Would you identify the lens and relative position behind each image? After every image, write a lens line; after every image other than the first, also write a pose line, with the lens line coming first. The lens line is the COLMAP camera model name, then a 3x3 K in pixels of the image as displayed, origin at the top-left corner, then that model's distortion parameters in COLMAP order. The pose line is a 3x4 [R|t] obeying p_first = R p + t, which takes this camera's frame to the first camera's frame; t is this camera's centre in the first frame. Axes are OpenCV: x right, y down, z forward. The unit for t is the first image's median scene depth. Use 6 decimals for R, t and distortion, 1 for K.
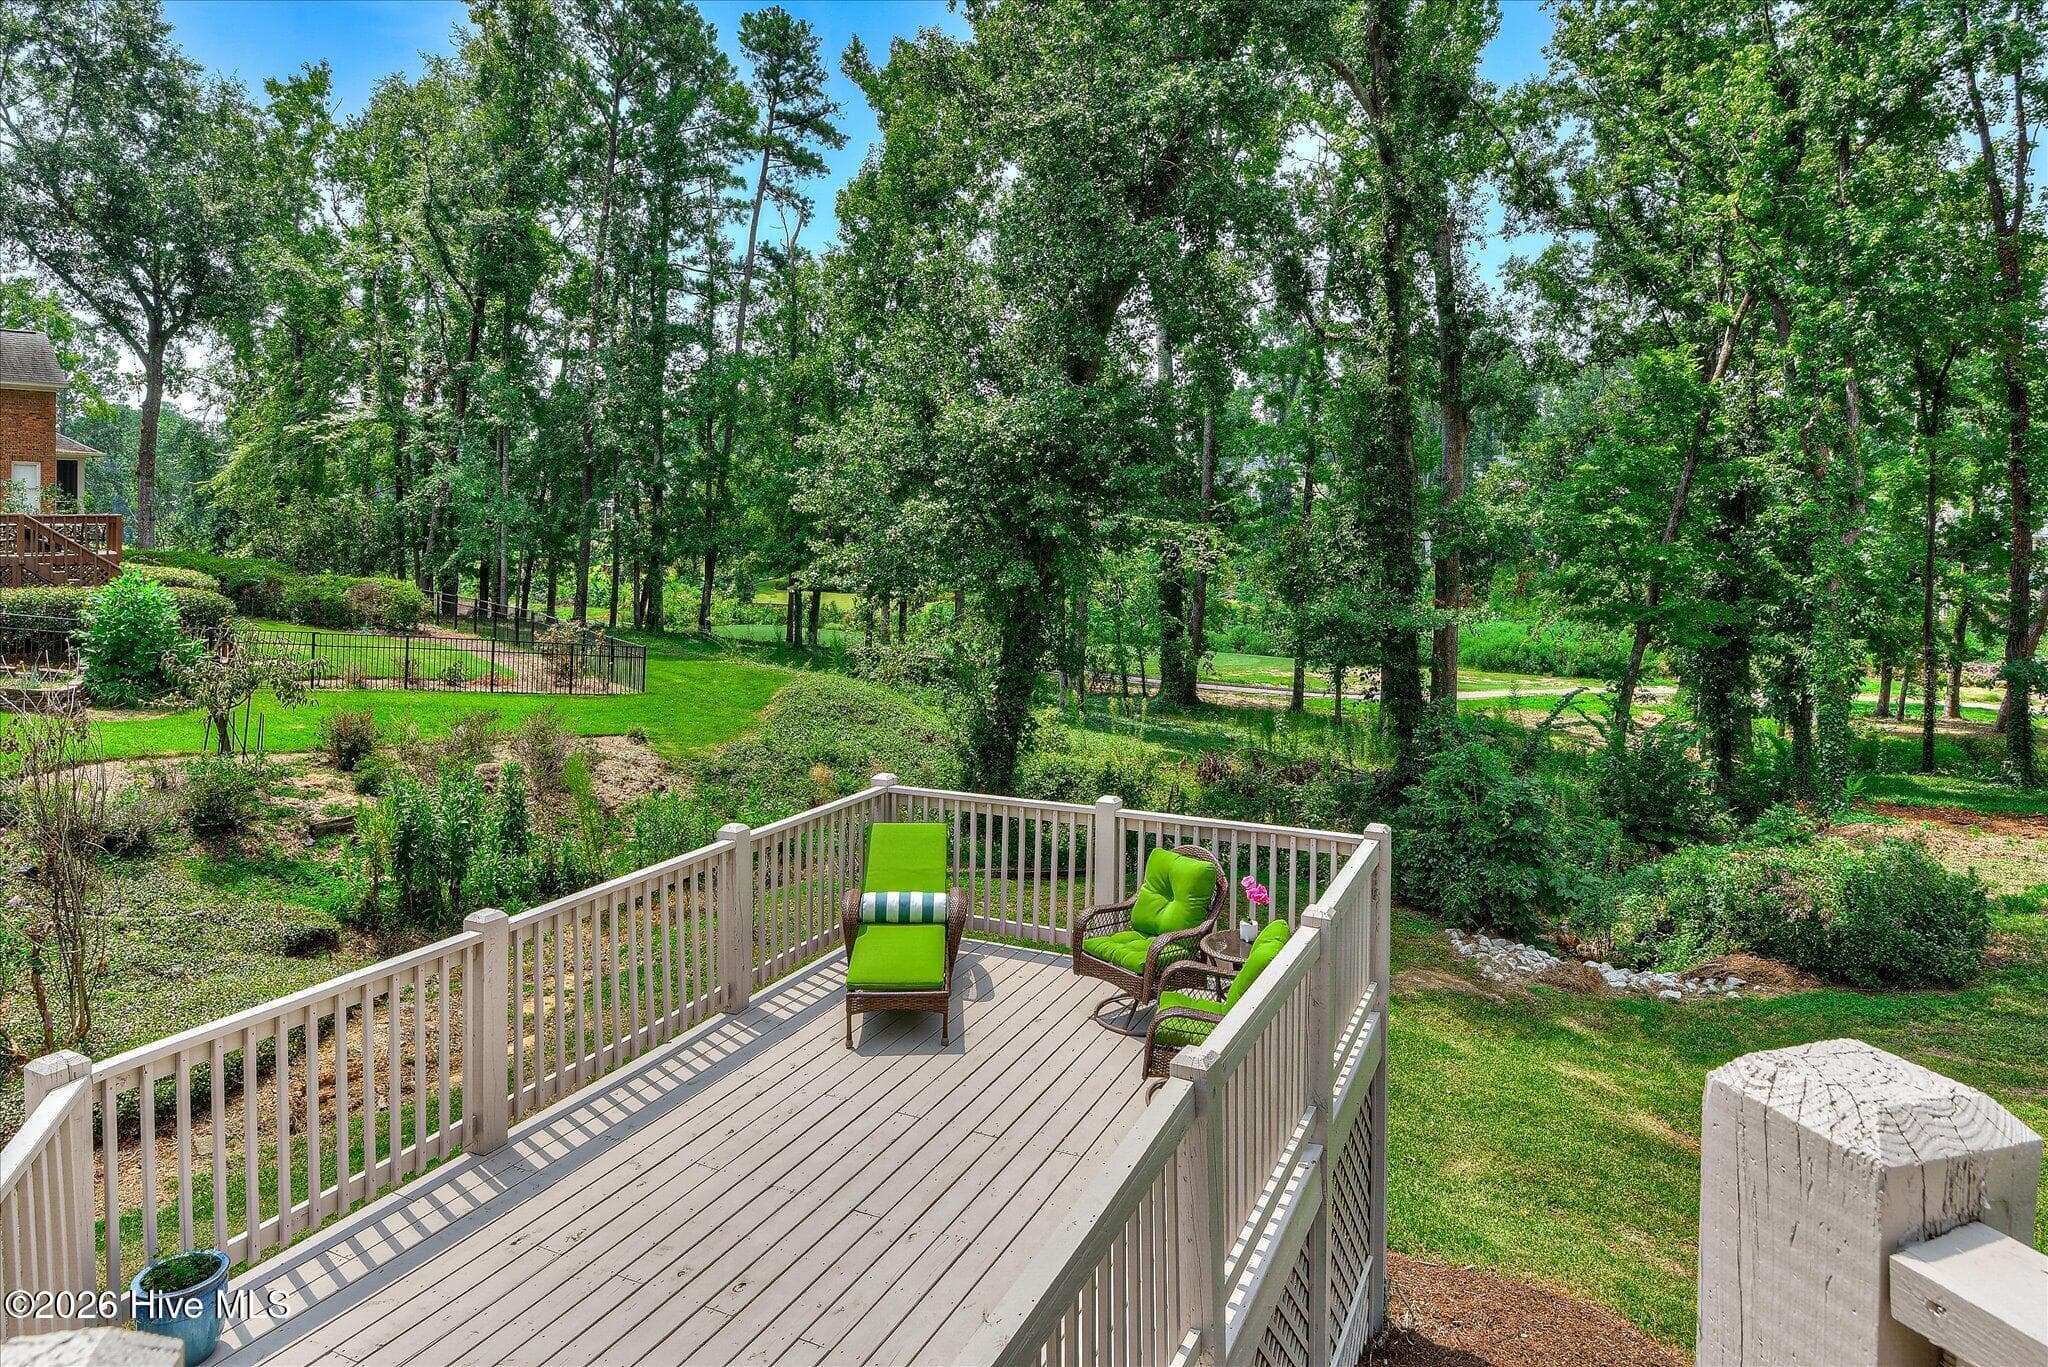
lens RADIAL K [[1241.2, 0, 1028.6], [0, 1241.2, 499.8], [0, 0, 1]] dist [0.006567, -0.001118]
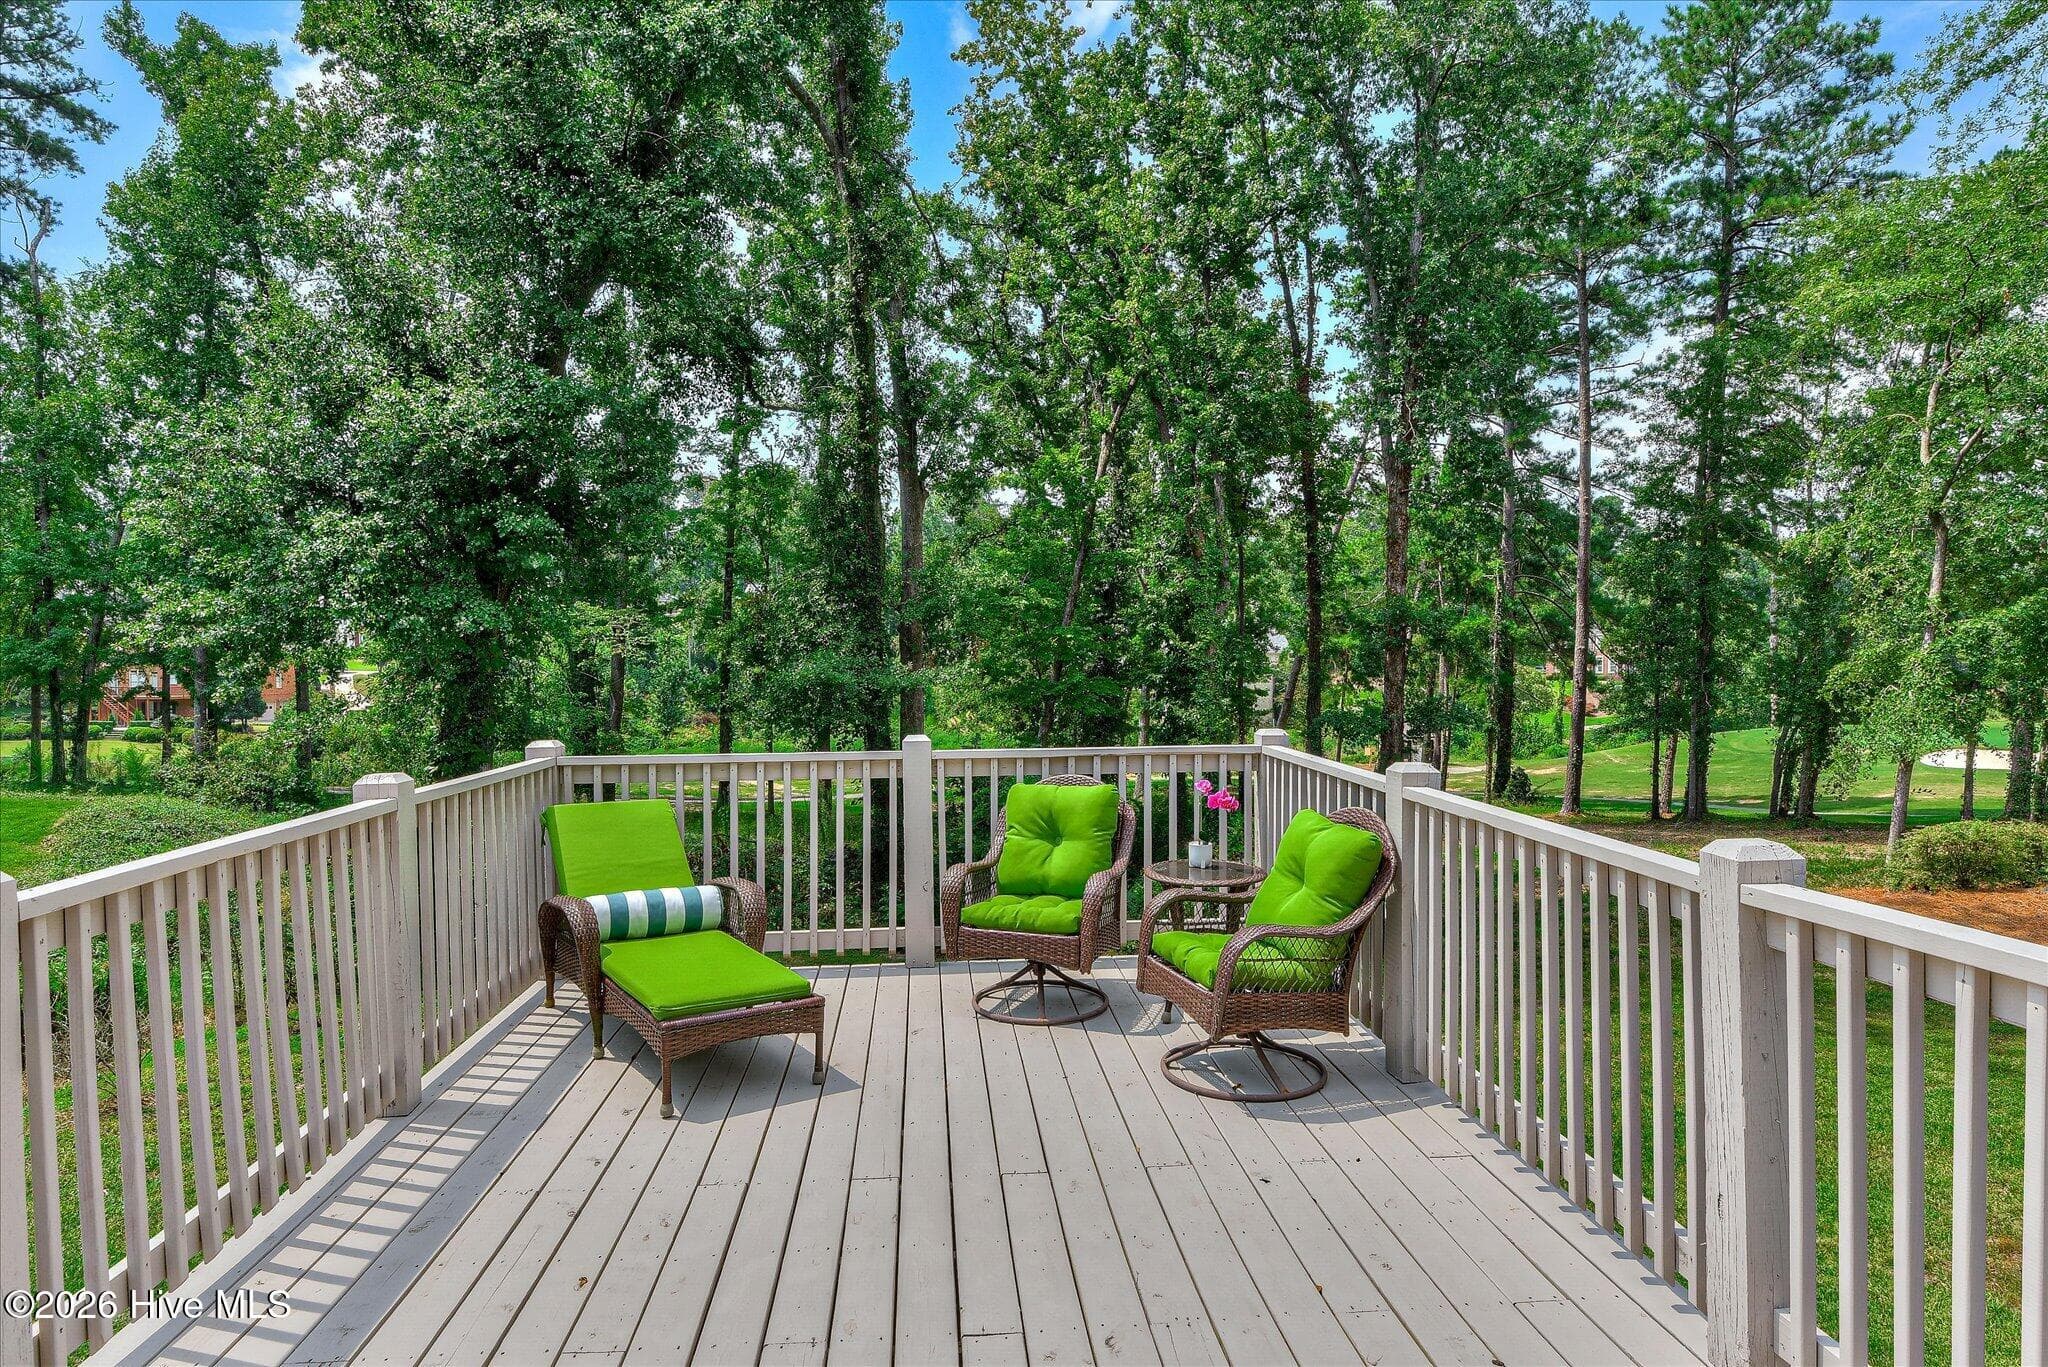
lens RADIAL K [[1202.7, 0, 982.2], [0, 1202.7, 686.8], [0, 0, 1]] dist [0.002350, -0.016020]
pose [[0.868069, -0.021339, 0.495985, -0.089066], [0.009352, 0.999601, 0.026639, 0.070083], [-0.496355, -0.018486, 0.867923, 0.137823]]
